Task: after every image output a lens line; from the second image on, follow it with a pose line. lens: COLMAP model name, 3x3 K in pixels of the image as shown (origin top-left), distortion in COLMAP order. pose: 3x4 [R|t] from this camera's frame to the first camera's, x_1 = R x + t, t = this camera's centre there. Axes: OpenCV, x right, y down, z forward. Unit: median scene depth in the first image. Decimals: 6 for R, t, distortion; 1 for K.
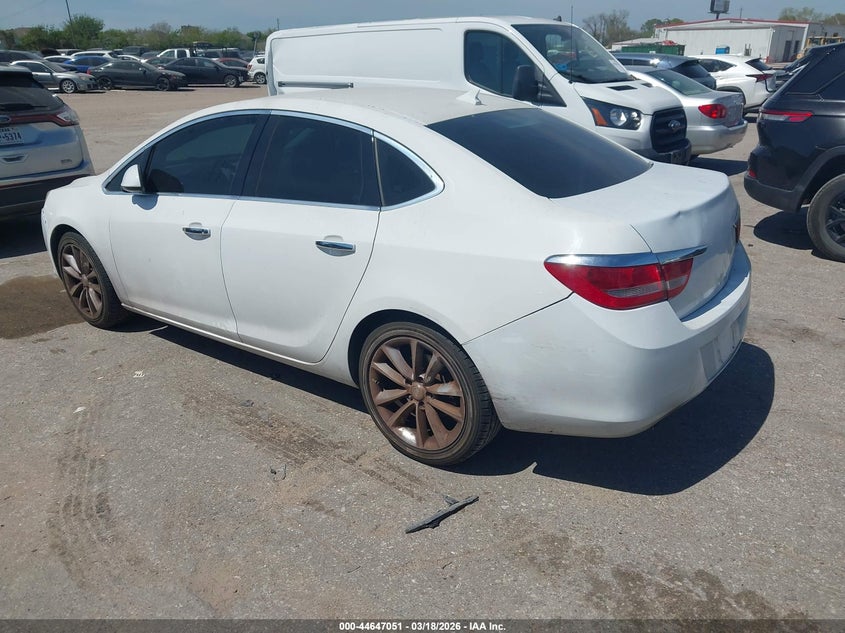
lens RADIAL K [[653.4, 0, 418.2], [0, 653.4, 316.0], [0, 0, 1]] dist [0.023939, -0.019138]
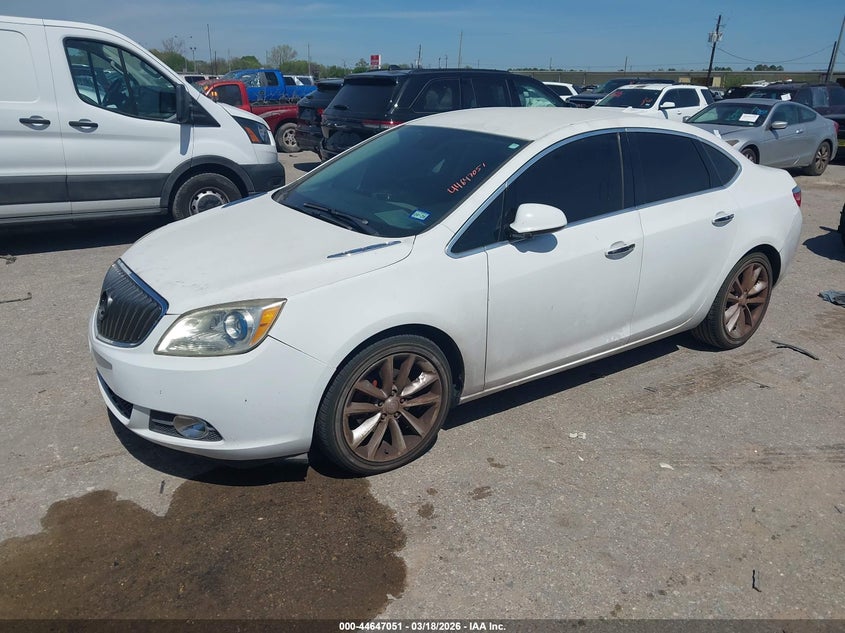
lens RADIAL K [[653.4, 0, 420.0], [0, 653.4, 311.8], [0, 0, 1]] dist [0.023939, -0.019138]
pose [[0.317196, -0.296230, 0.900907, -0.809003], [0.325027, 0.926387, 0.190171, -0.195631], [-0.890923, 0.232498, 0.390129, 0.535478]]
